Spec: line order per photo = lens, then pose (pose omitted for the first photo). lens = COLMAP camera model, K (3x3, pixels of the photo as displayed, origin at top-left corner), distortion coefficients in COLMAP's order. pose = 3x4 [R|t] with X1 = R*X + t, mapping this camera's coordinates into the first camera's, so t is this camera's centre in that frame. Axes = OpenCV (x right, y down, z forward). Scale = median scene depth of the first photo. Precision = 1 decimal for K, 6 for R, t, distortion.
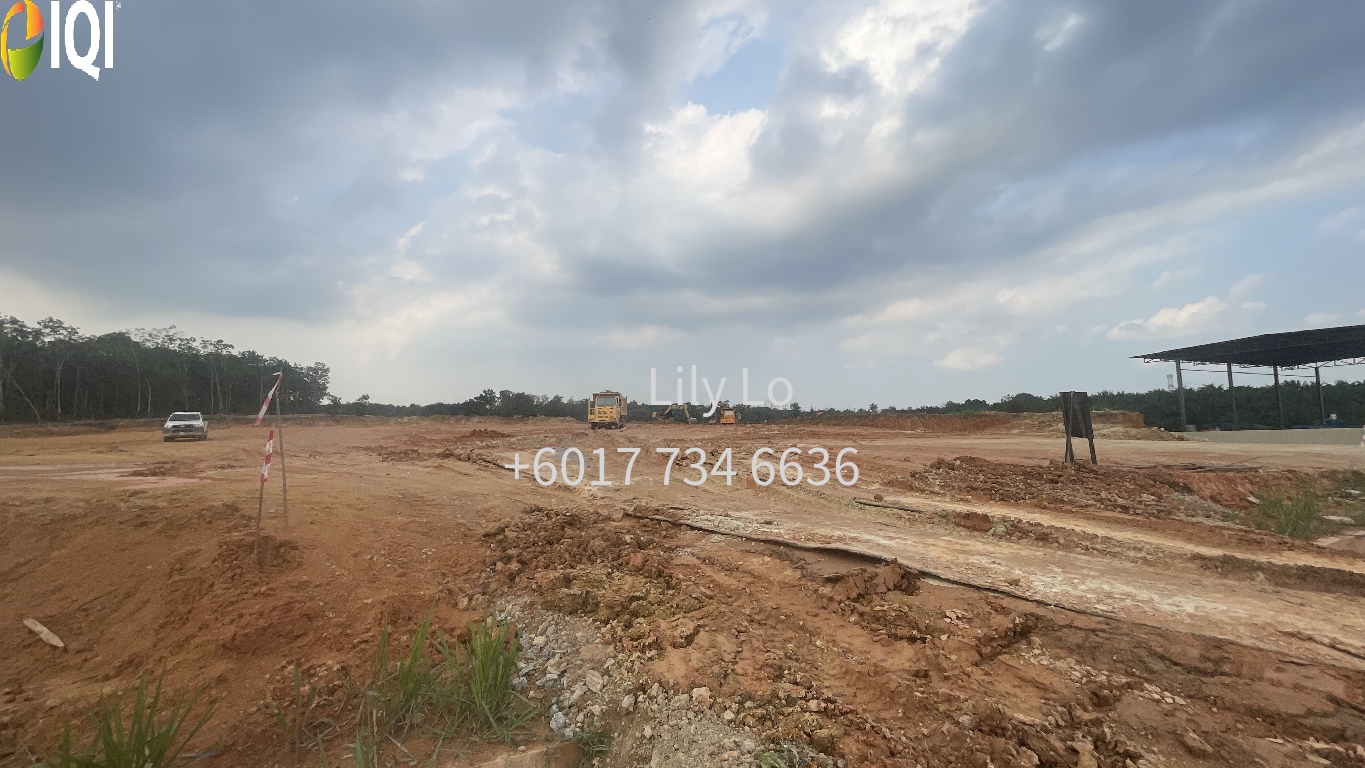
lens RADIAL K [[543.3, 0, 683.9], [0, 543.3, 377.7], [0, 0, 1]] dist [-0.000374, 0.000490]
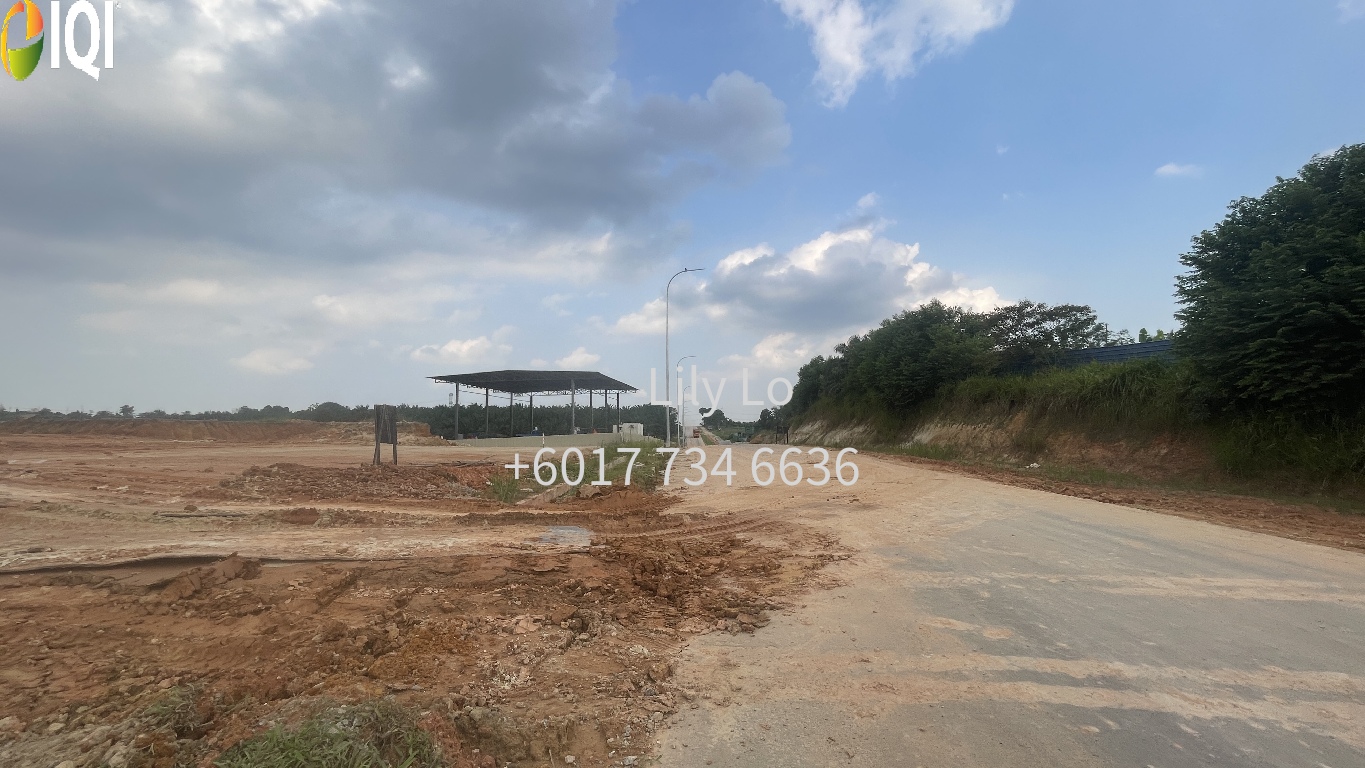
lens RADIAL K [[543.3, 0, 683.9], [0, 543.3, 377.7], [0, 0, 1]] dist [-0.000374, 0.000490]
pose [[0.419353, 0.096359, 0.902695, -0.154087], [-0.081011, 0.994356, -0.068510, -0.007164], [-0.904202, -0.044399, 0.424792, -0.157750]]
